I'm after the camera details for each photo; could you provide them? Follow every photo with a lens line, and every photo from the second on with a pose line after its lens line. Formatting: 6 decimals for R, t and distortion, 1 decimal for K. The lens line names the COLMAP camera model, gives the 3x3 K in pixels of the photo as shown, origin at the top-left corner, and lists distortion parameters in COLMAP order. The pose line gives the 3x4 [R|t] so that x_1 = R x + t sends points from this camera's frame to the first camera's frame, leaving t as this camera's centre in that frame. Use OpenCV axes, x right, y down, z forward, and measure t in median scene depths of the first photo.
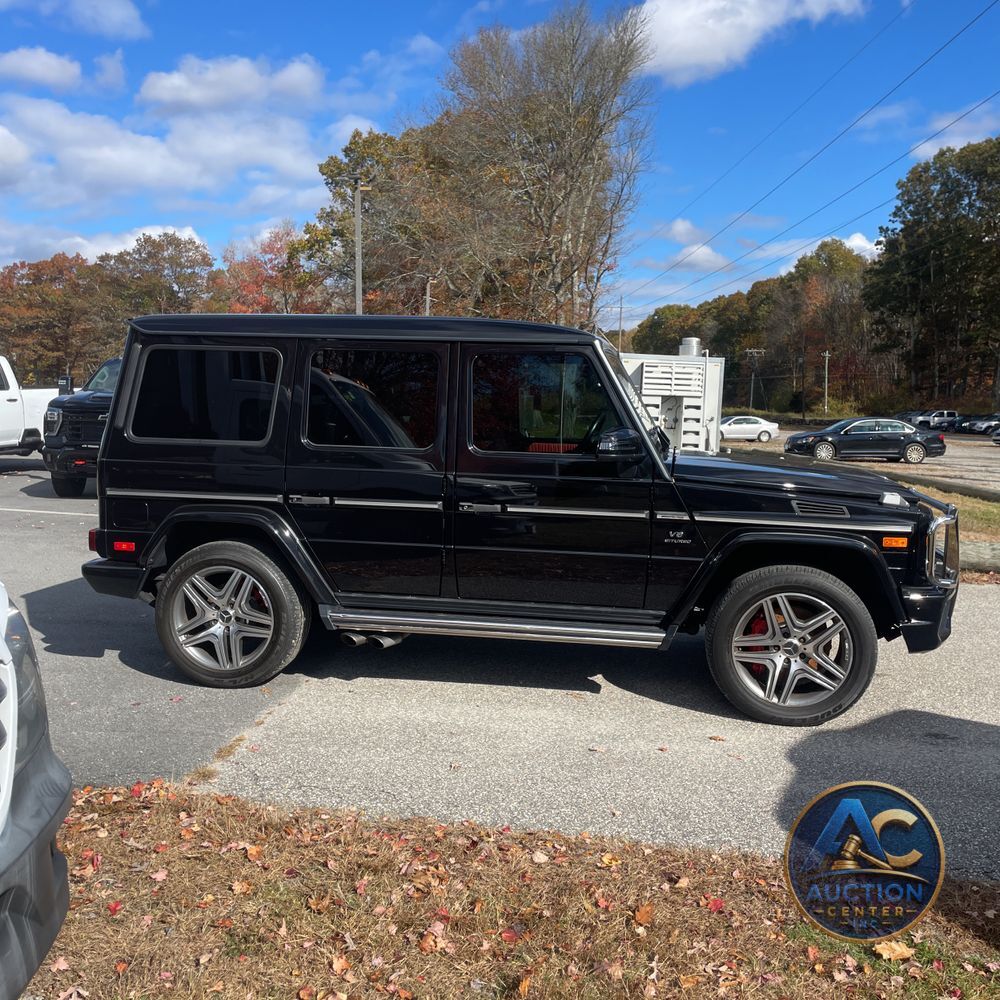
lens RADIAL K [[1018.3, 0, 507.8], [0, 1018.3, 495.8], [0, 0, 1]] dist [0.035640, 0.000000]
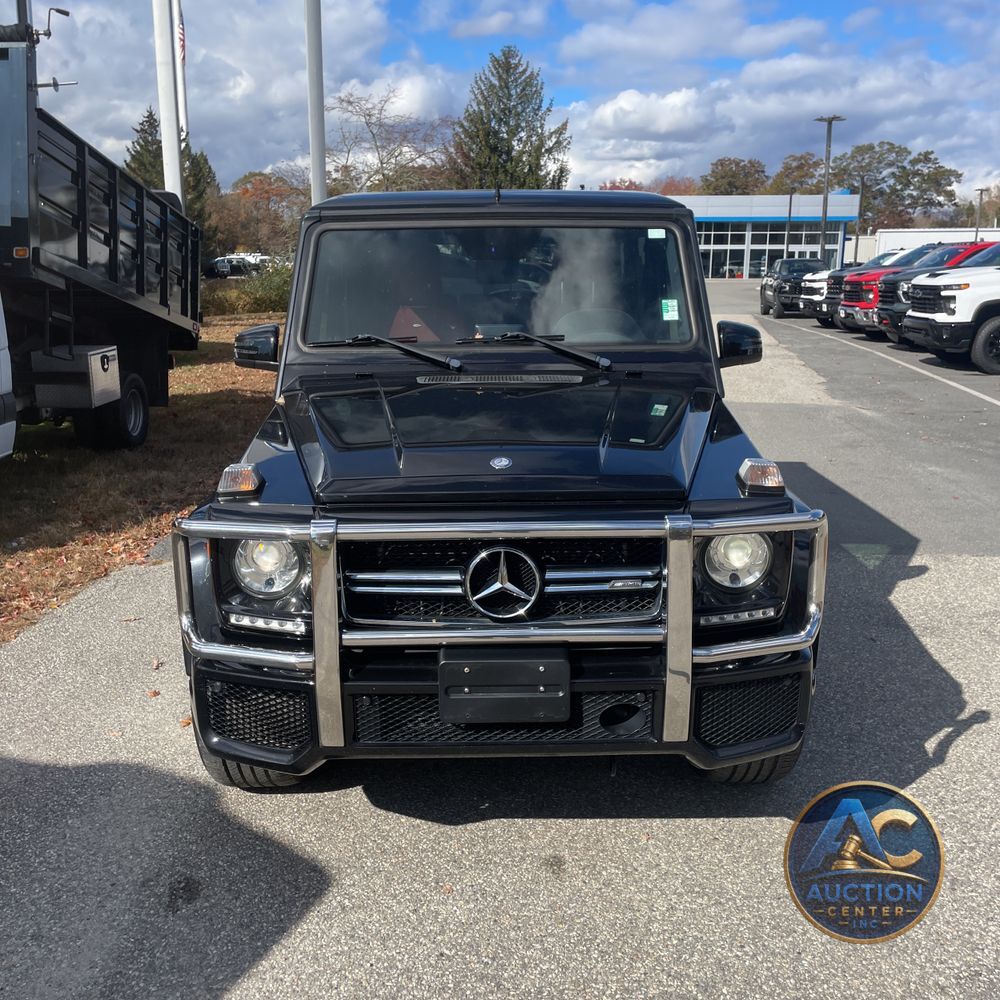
lens RADIAL K [[1018.3, 0, 499.2], [0, 1018.3, 494.9], [0, 0, 1]] dist [0.035640, 0.000000]
pose [[0.155078, 0.199583, -0.967532, 0.857934], [-0.090034, 0.978160, 0.187344, -0.094227], [0.983791, 0.058058, 0.169661, 0.964274]]
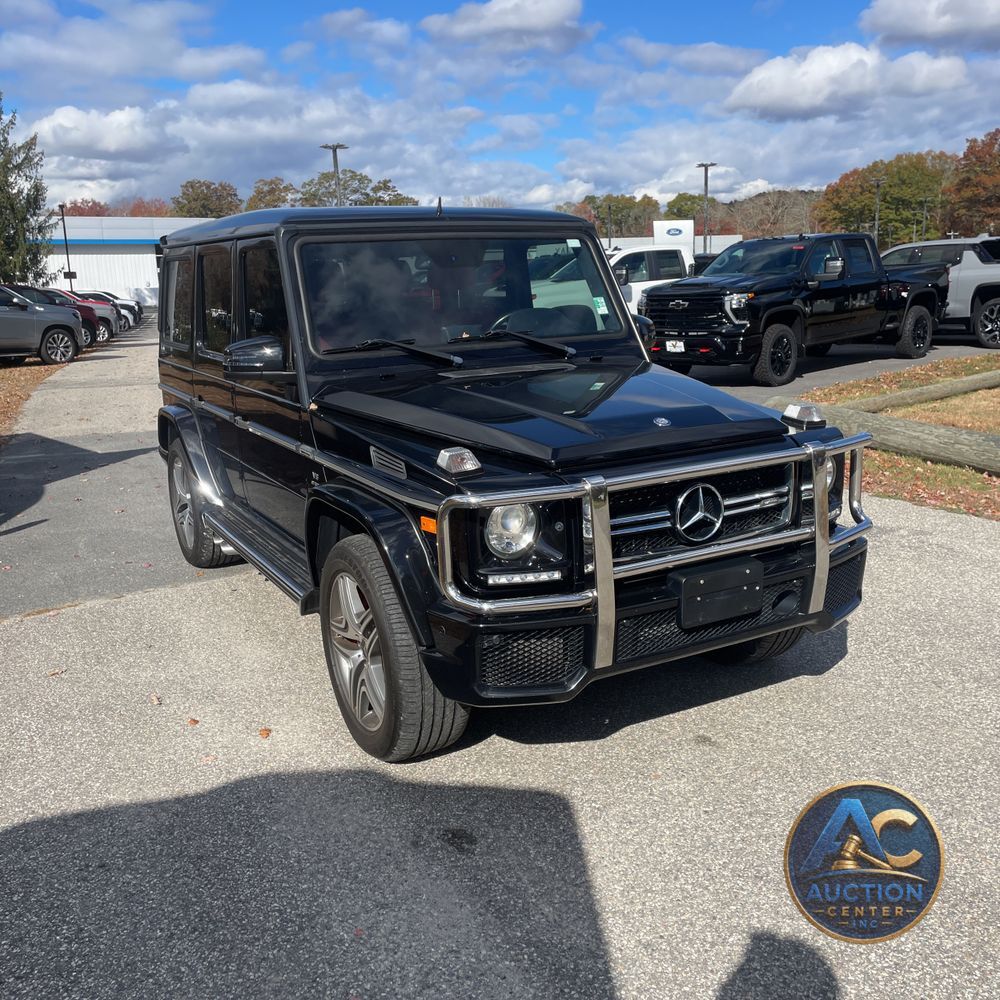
lens RADIAL K [[1018.3, 0, 507.8], [0, 1018.3, 501.2], [0, 0, 1]] dist [0.035640, 0.000000]
pose [[0.609479, 0.132435, -0.781662, 0.806756], [-0.032870, 0.989322, 0.141989, -0.053466], [0.792120, -0.060846, 0.607325, 0.592076]]
